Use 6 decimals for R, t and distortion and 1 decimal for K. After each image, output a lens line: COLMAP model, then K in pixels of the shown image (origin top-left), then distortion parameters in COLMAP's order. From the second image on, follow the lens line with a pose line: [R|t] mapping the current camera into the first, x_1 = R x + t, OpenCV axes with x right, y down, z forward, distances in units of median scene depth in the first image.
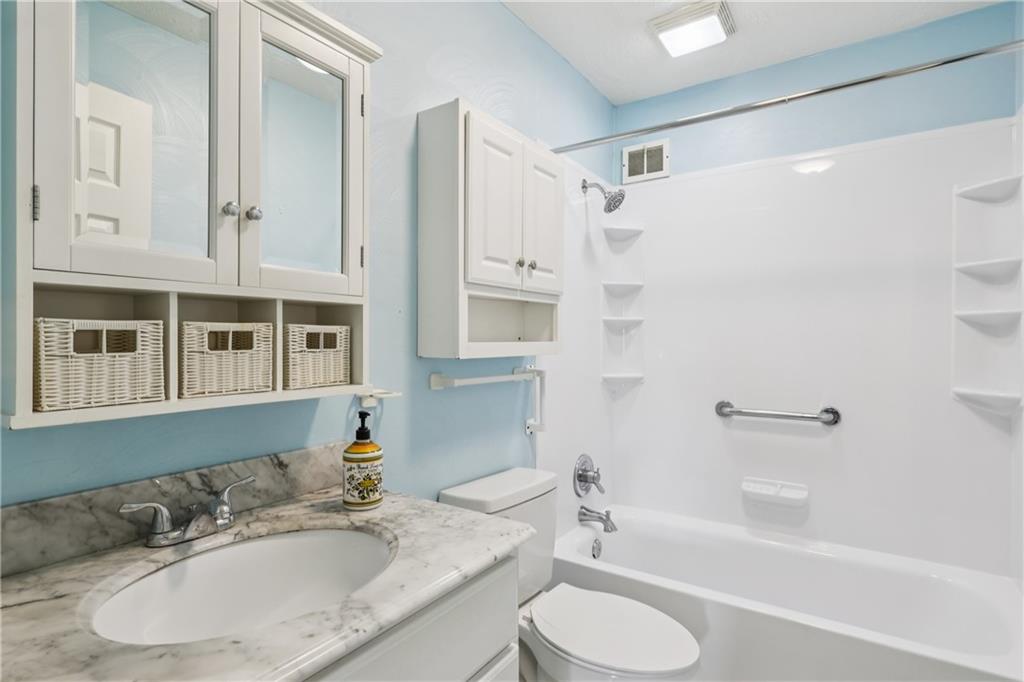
lens RADIAL K [[513.1, 0, 507.7], [0, 513.1, 336.6], [0, 0, 1]] dist [-0.000229, 0.000139]
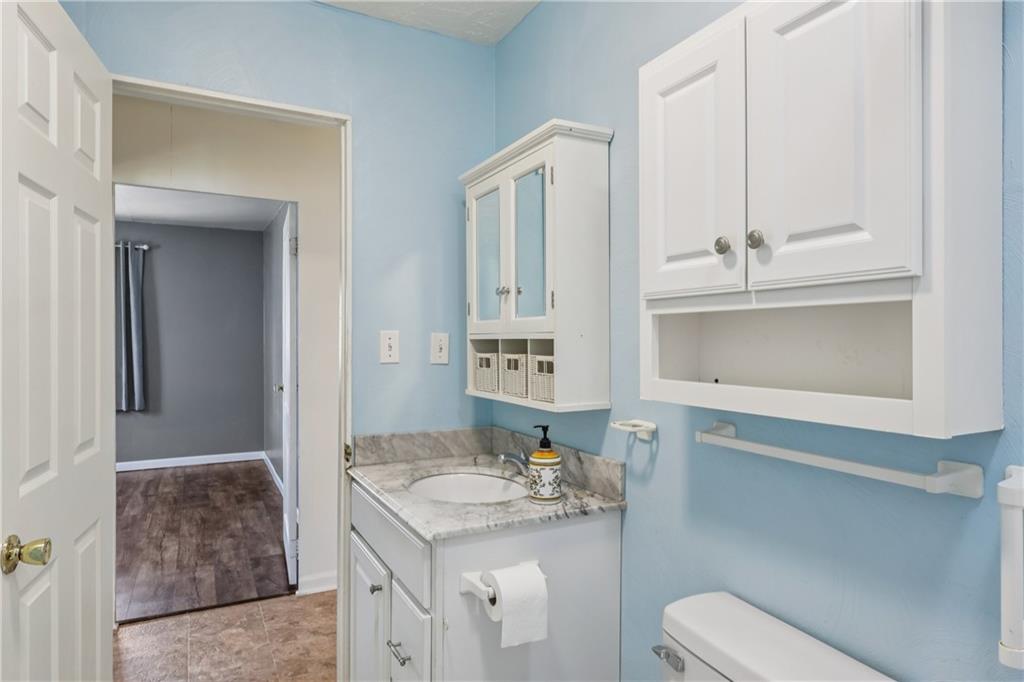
lens RADIAL K [[593.8, 0, 504.0], [0, 593.8, 343.0], [0, 0, 1]] dist [-0.019882, -0.000019]
pose [[-0.468938, -0.000764, -0.883231, 1.044331], [-0.003317, 0.999994, 0.000896, -0.055045], [0.883225, 0.003350, -0.468938, 1.605647]]
